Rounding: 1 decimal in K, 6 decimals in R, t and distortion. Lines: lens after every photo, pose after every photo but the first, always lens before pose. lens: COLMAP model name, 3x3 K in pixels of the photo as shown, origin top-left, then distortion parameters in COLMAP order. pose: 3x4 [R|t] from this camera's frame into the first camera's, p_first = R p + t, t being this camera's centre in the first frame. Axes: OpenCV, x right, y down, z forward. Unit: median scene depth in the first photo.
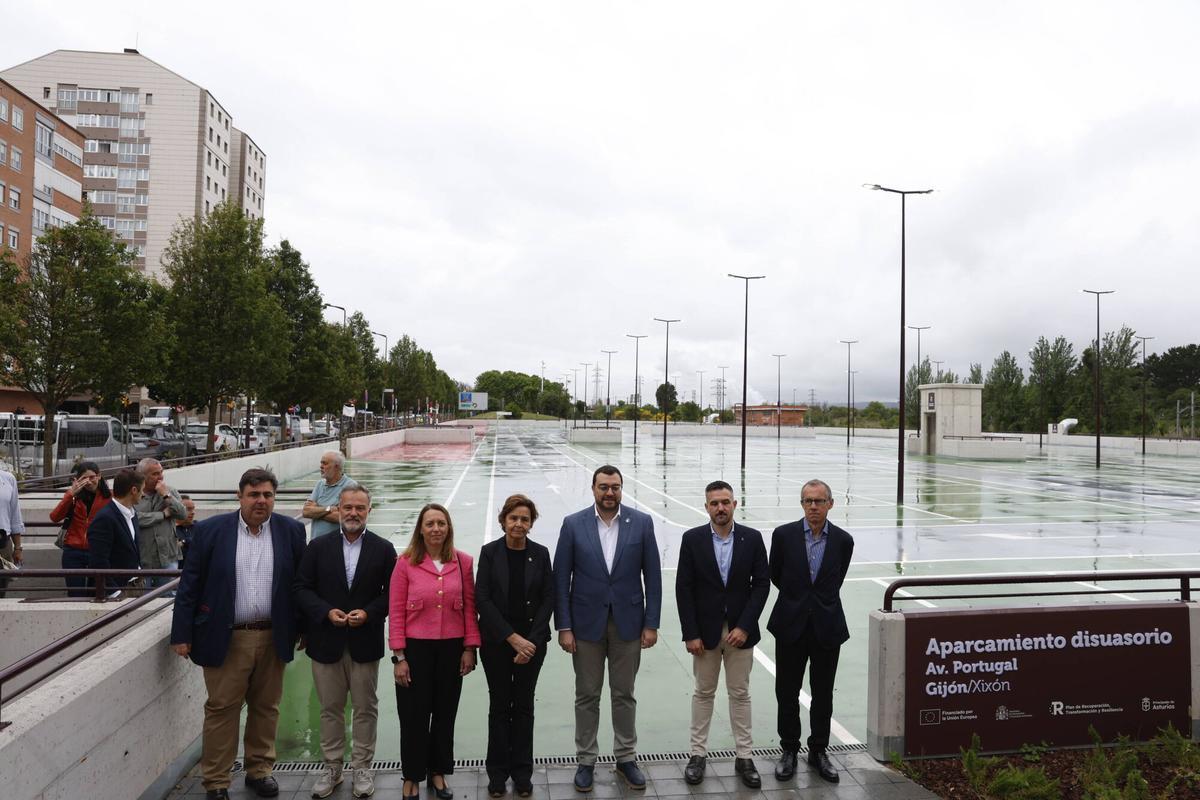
lens RADIAL K [[850.0, 0, 595.3], [0, 850.0, 405.4], [0, 0, 1]] dist [-0.111099, 0.090204]
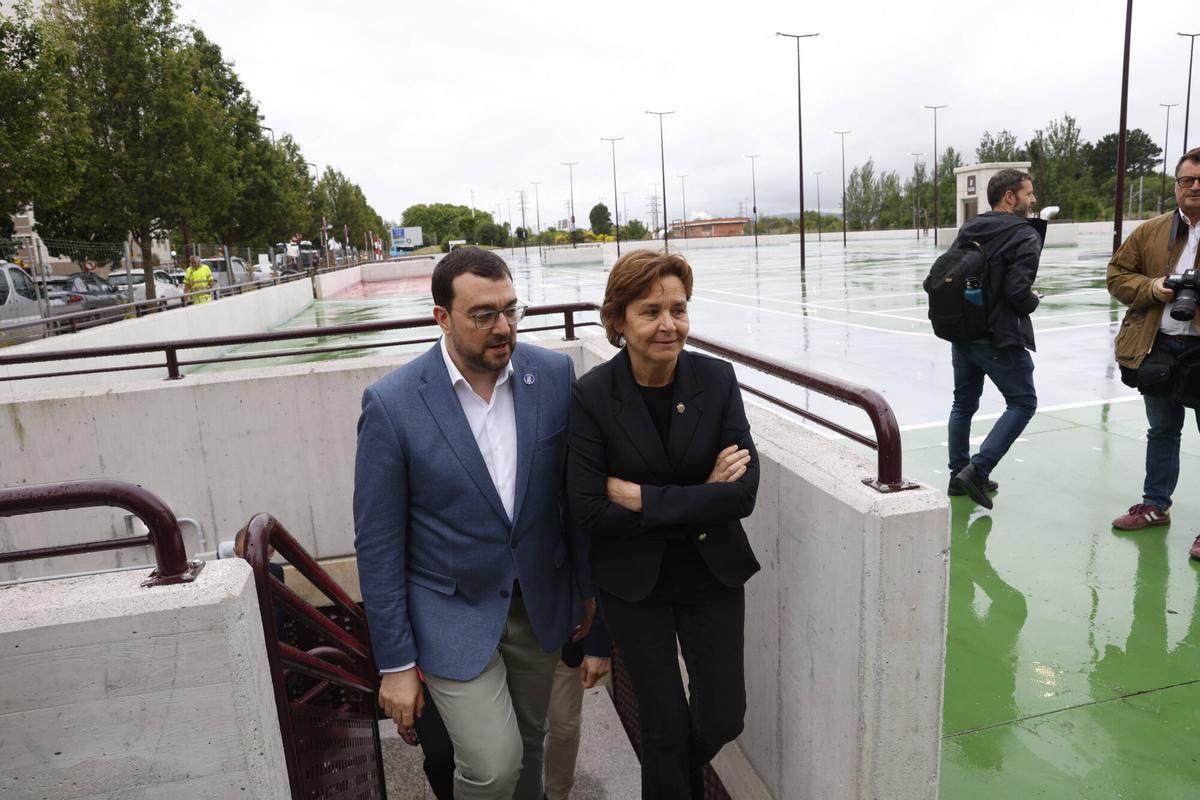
lens RADIAL K [[850.0, 0, 600.6], [0, 850.0, 400.8], [0, 0, 1]] dist [-0.111099, 0.090204]
pose [[0.992892, -0.090312, 0.077512, -0.123093], [0.073434, 0.977414, 0.198164, 0.022922], [-0.093658, -0.191063, 0.977099, 0.204476]]
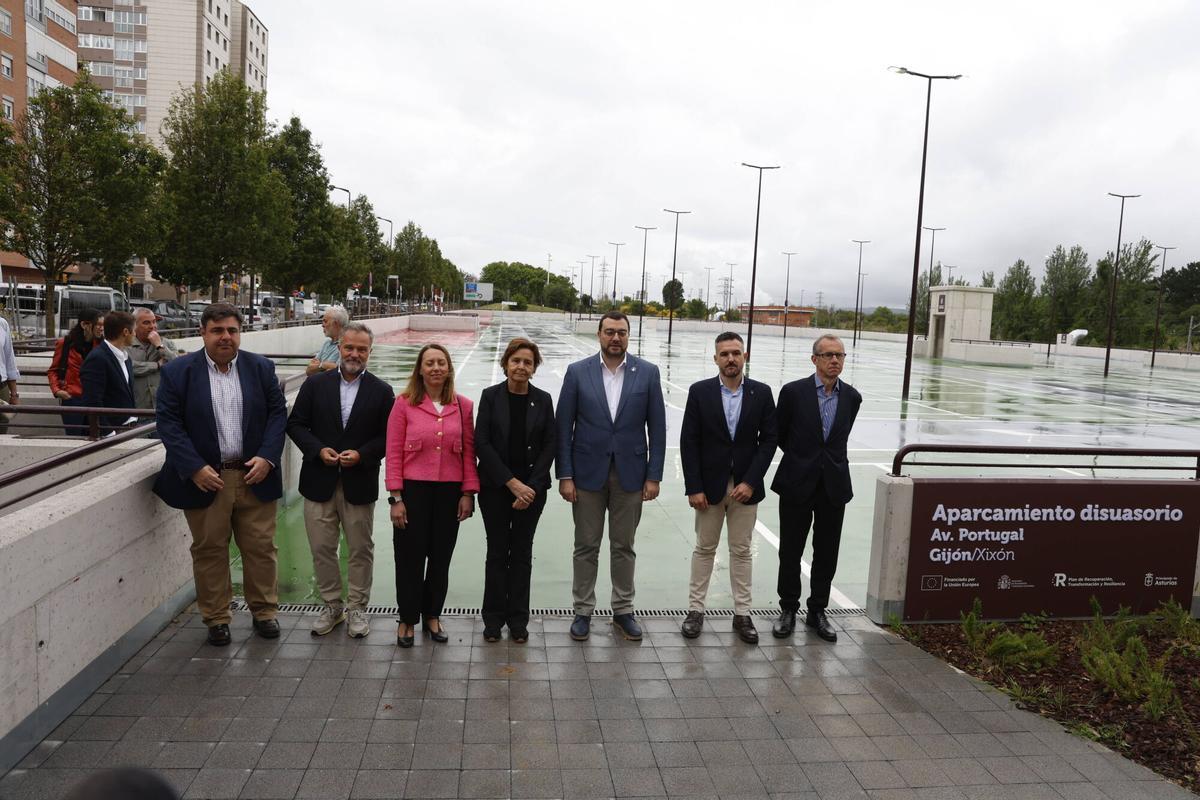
lens RADIAL K [[850.0, 0, 590.5], [0, 850.0, 401.6], [0, 0, 1]] dist [-0.111099, 0.090204]
pose [[0.999430, 0.032693, -0.008438, -0.000307], [-0.031469, 0.992498, 0.118138, 0.009941], [0.012237, -0.117805, 0.992961, 0.005776]]
